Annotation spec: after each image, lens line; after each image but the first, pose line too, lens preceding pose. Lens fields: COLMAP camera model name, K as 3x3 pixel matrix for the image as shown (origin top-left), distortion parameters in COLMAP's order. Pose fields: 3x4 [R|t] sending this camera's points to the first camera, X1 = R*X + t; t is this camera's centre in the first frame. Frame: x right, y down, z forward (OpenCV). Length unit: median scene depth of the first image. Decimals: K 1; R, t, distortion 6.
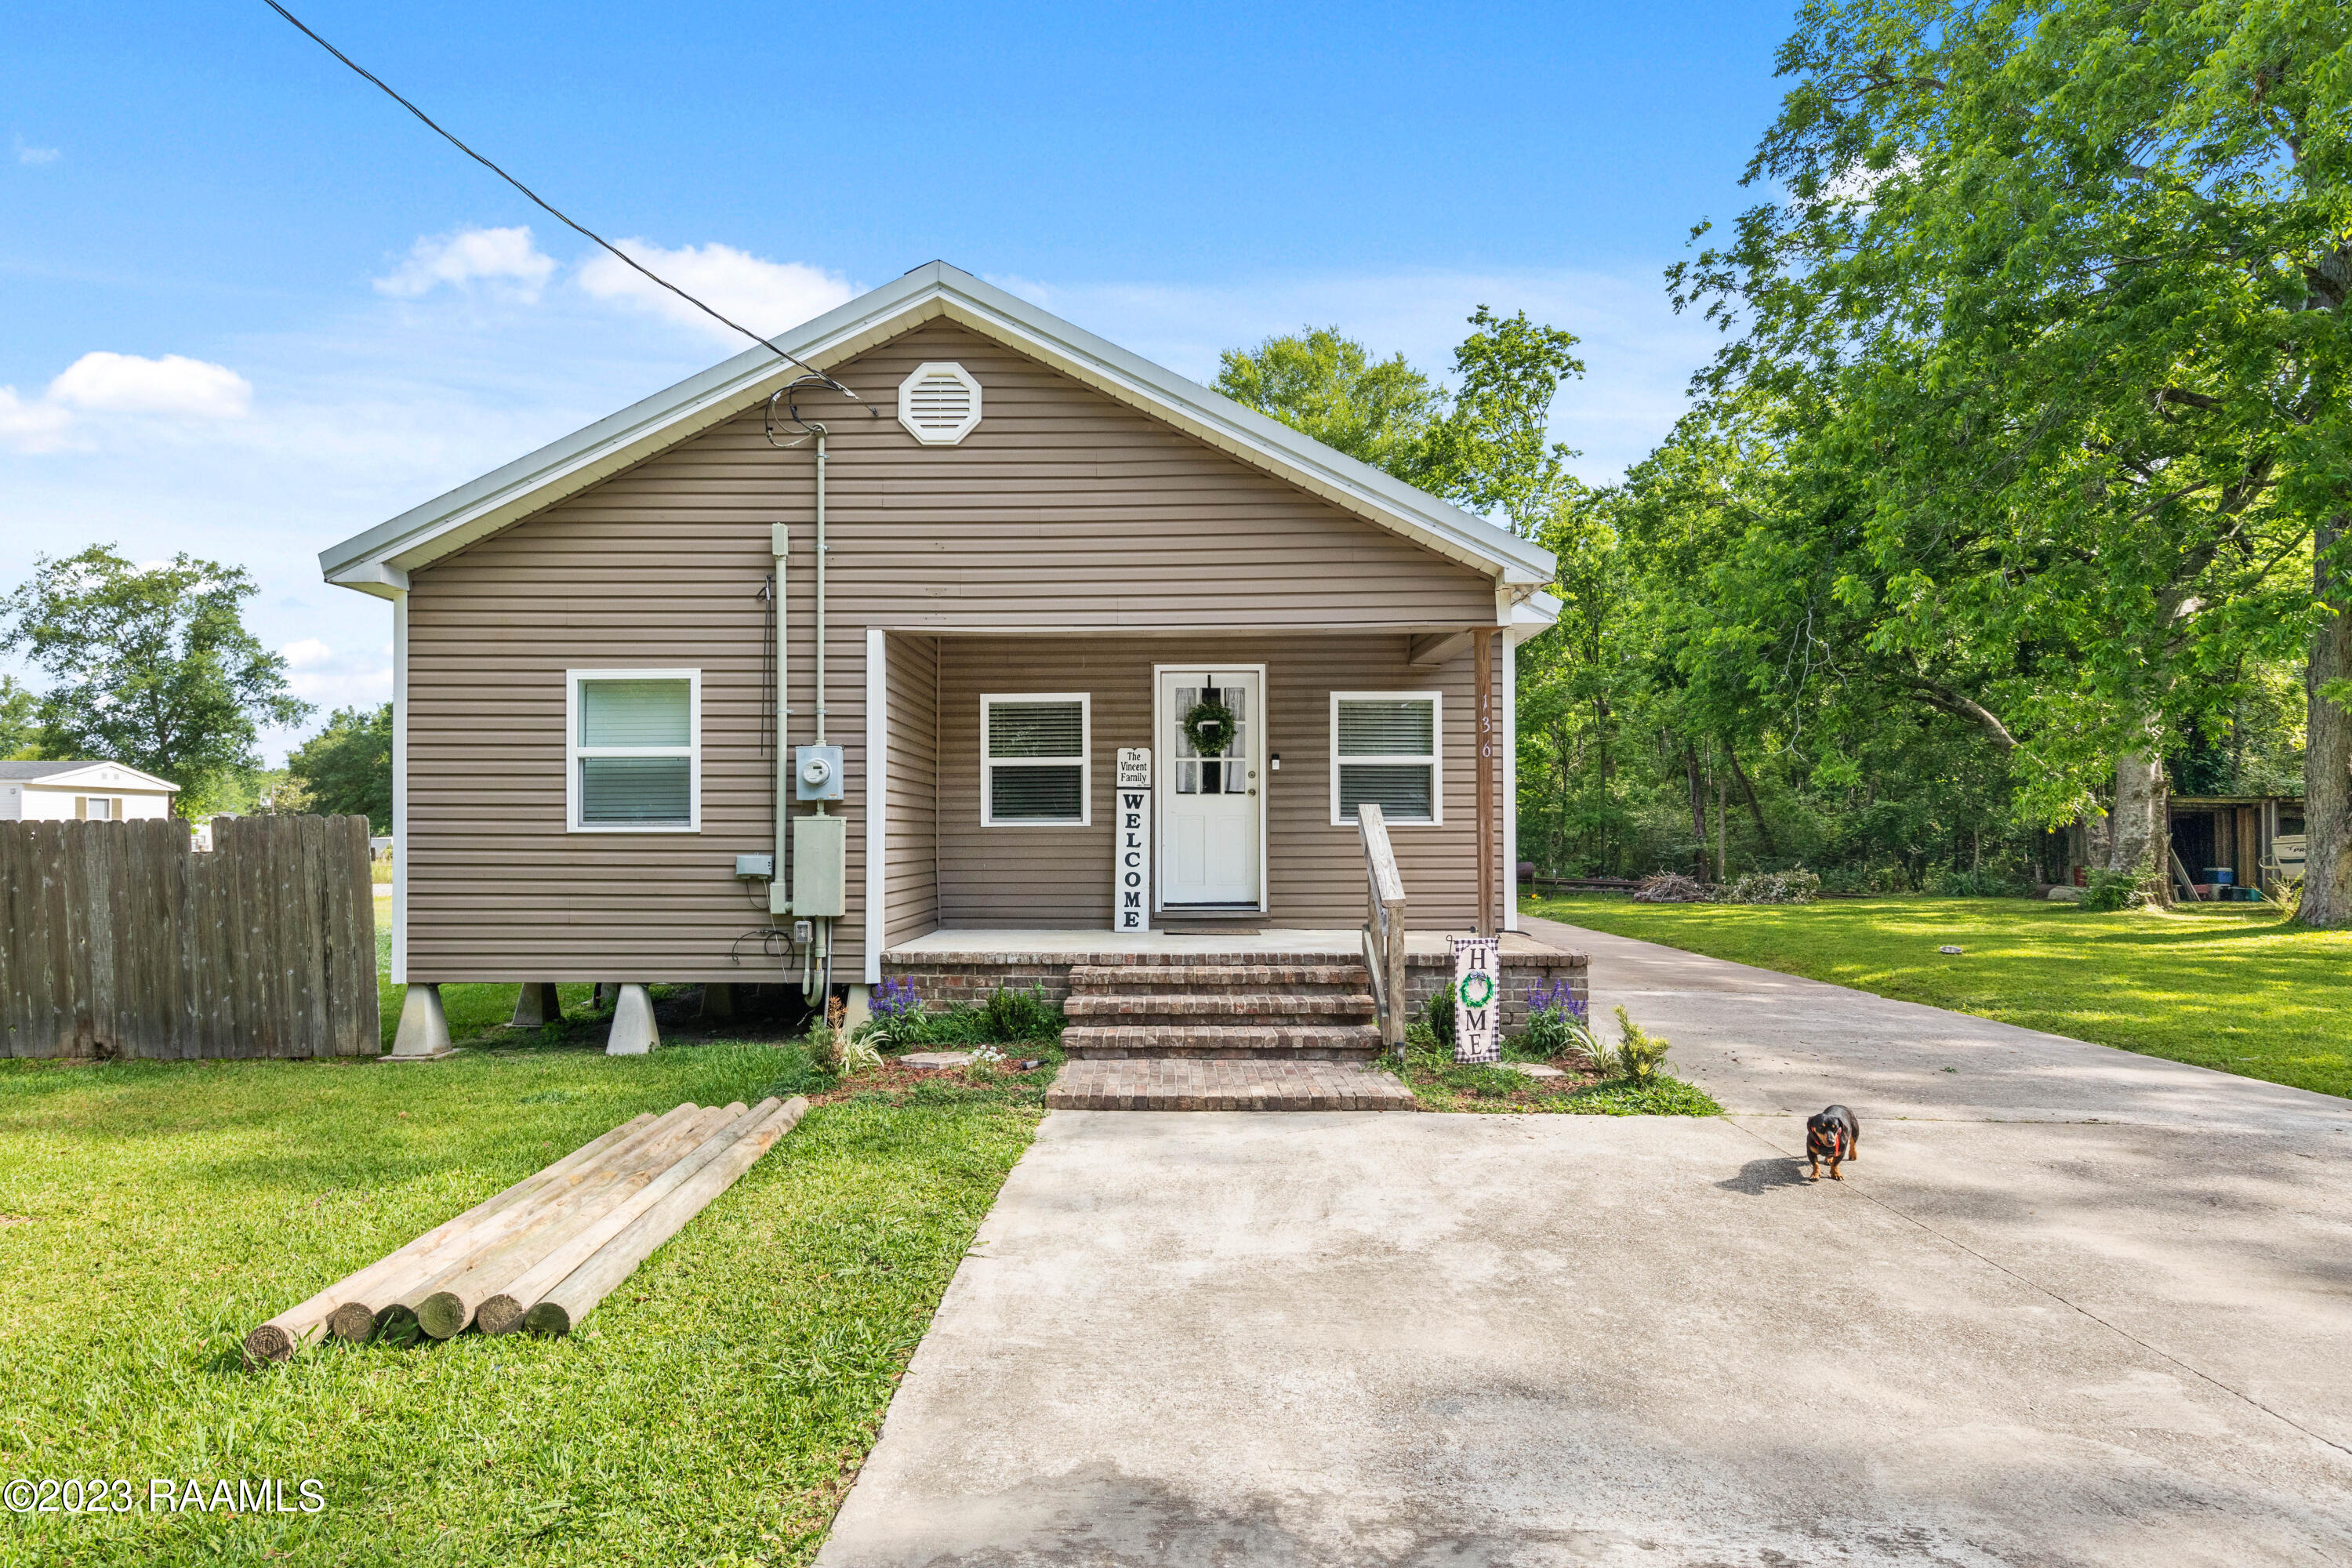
lens RADIAL K [[1171.2, 0, 1175.6], [0, 1171.2, 829.1], [0, 0, 1]] dist [0.006311, -0.000032]
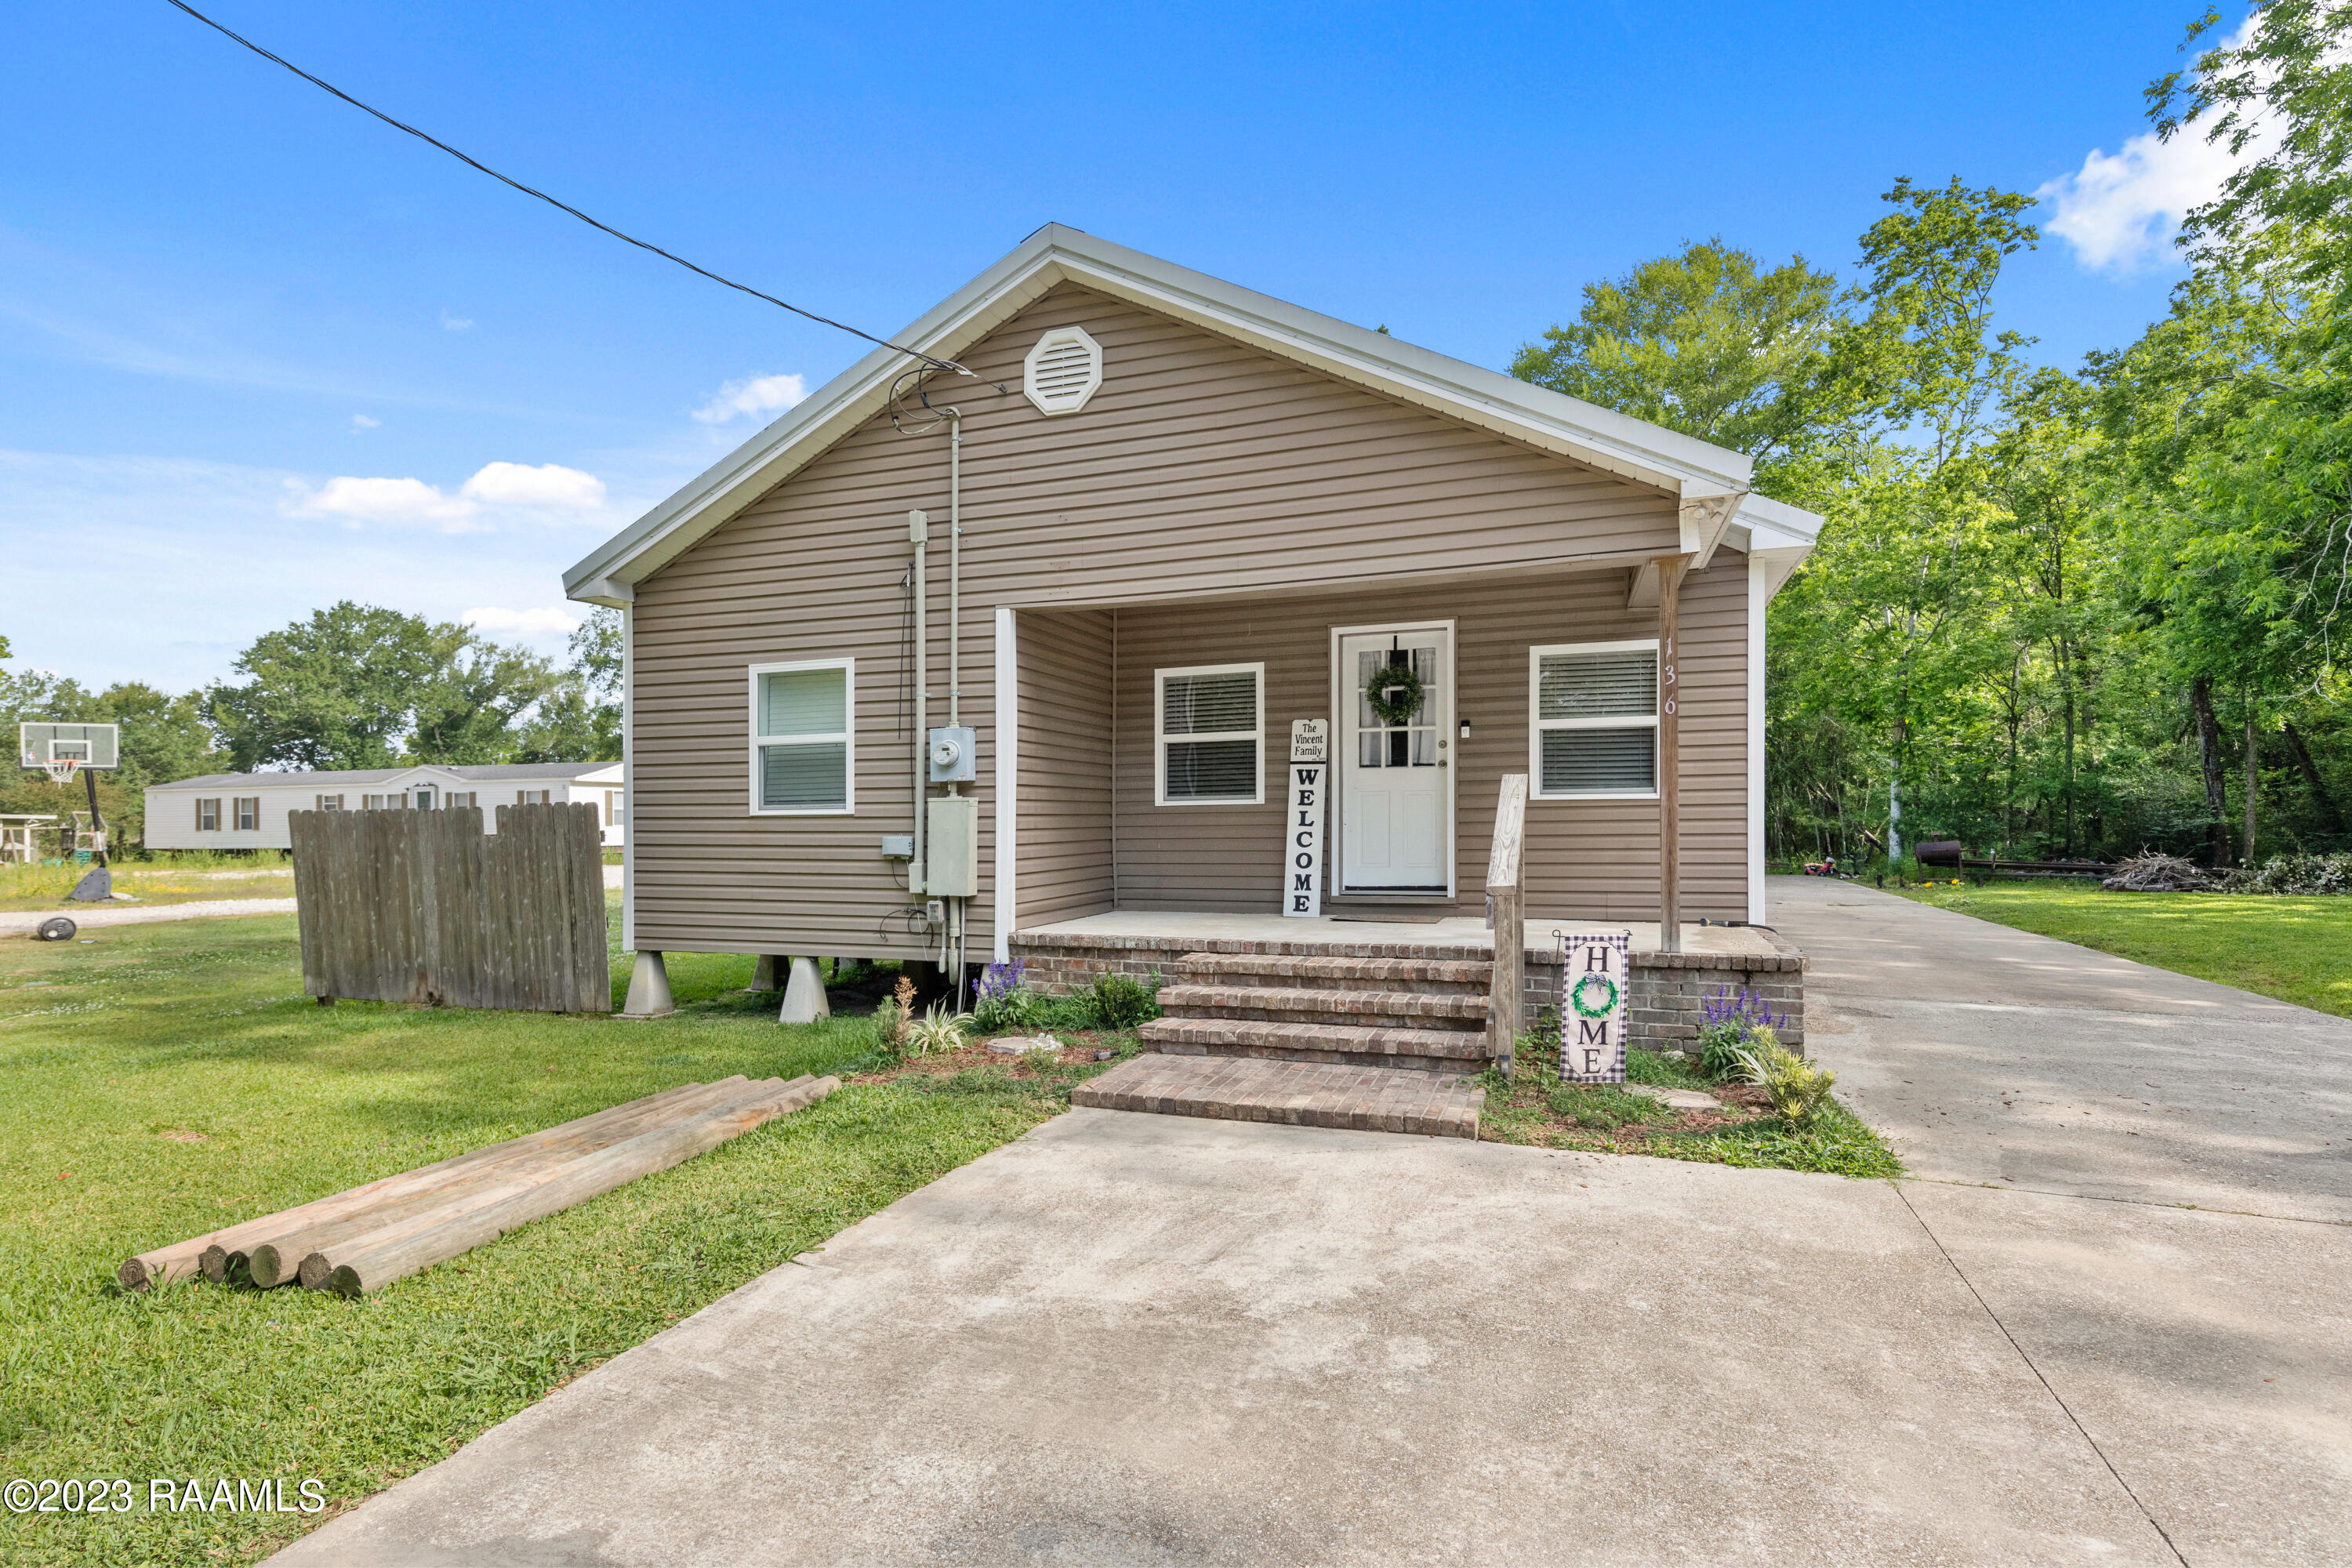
lens RADIAL K [[1171.2, 0, 1175.6], [0, 1171.2, 829.1], [0, 0, 1]] dist [0.006311, -0.000032]
pose [[0.944716, -0.005143, -0.327850, 0.207059], [0.010881, 0.999818, 0.015668, 0.002630], [0.327710, -0.018369, 0.944600, 0.106289]]
